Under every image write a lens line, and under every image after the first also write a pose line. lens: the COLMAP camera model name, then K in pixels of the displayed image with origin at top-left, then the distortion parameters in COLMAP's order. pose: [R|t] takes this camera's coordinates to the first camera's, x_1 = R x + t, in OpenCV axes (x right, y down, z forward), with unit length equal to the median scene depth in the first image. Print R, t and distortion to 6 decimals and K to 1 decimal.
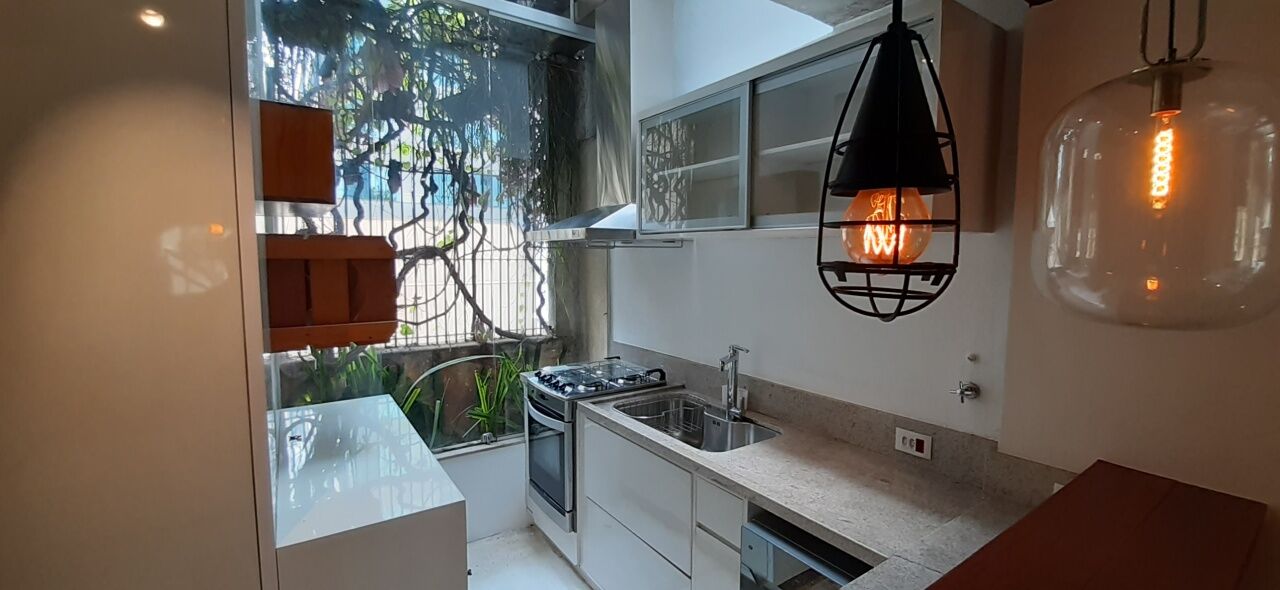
lens RADIAL K [[512.8, 0, 638.7], [0, 512.8, 297.0], [0, 0, 1]] dist [-0.000123, -0.000054]
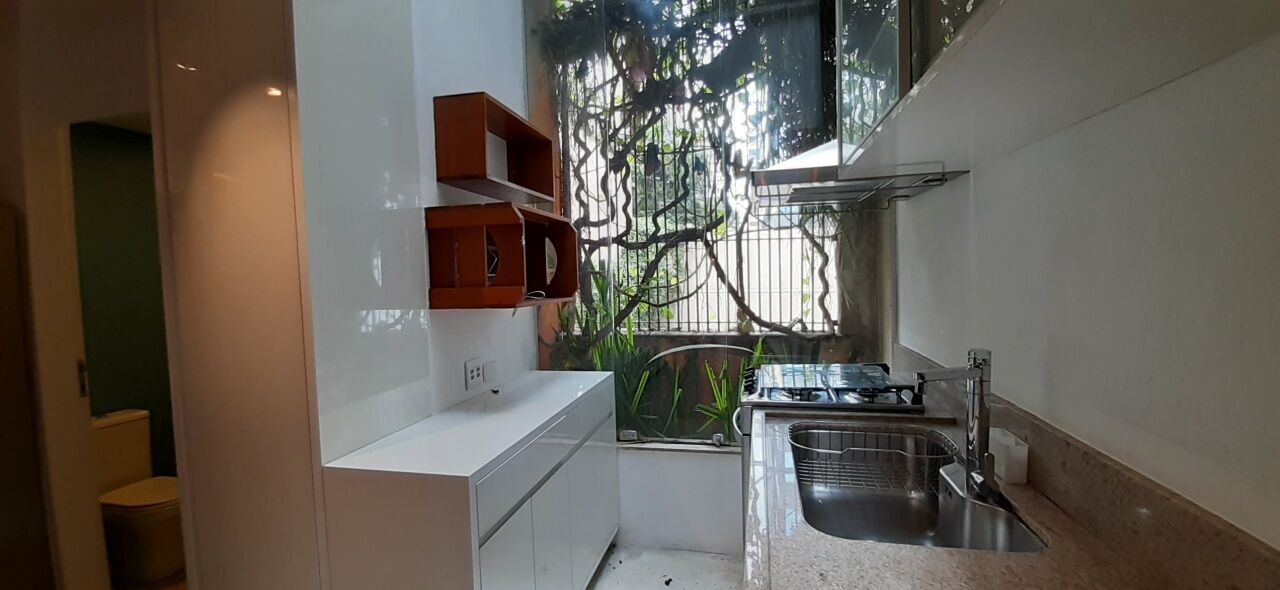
lens RADIAL K [[510.8, 0, 642.2], [0, 510.8, 294.2], [0, 0, 1]] dist [-0.008815, -0.005852]
pose [[0.675396, 0.008430, -0.737407, 0.252526], [-0.026452, 0.999568, -0.012801, 0.041838], [0.736981, 0.028152, 0.675327, 0.310181]]
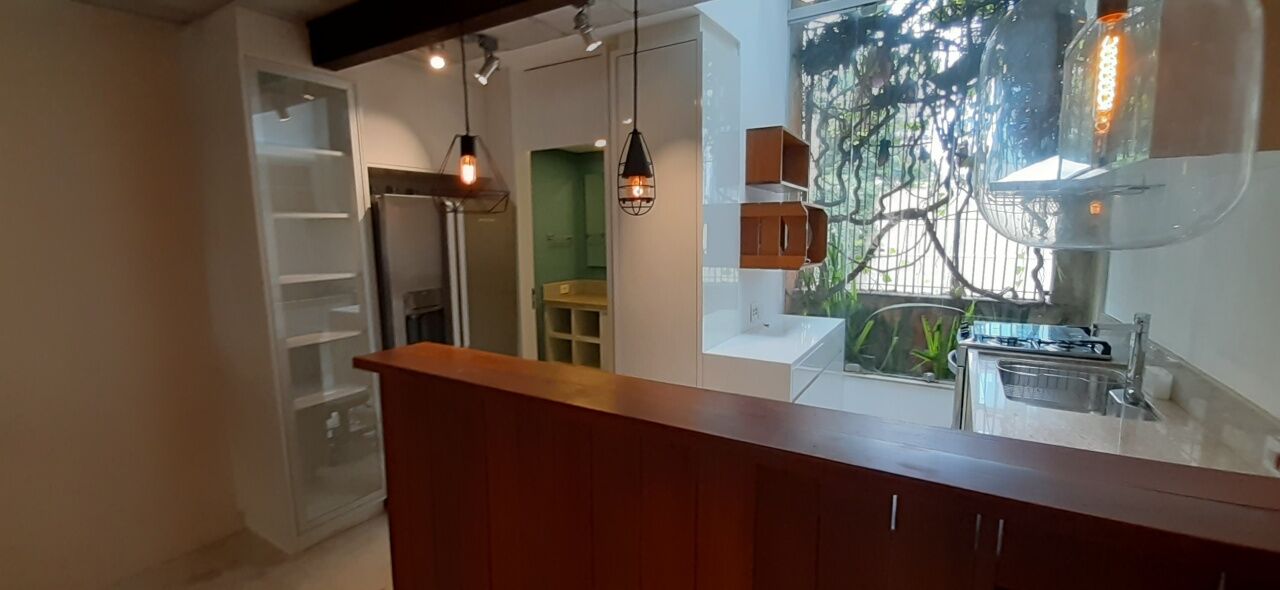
lens RADIAL K [[517.0, 0, 642.9], [0, 517.0, 294.1], [0, 0, 1]] dist [0.002272, -0.000098]
pose [[0.408575, 0.106268, -0.906517, 0.457587], [-0.063409, 0.994104, 0.087956, 0.032421], [0.910519, 0.021545, 0.412905, -0.046701]]
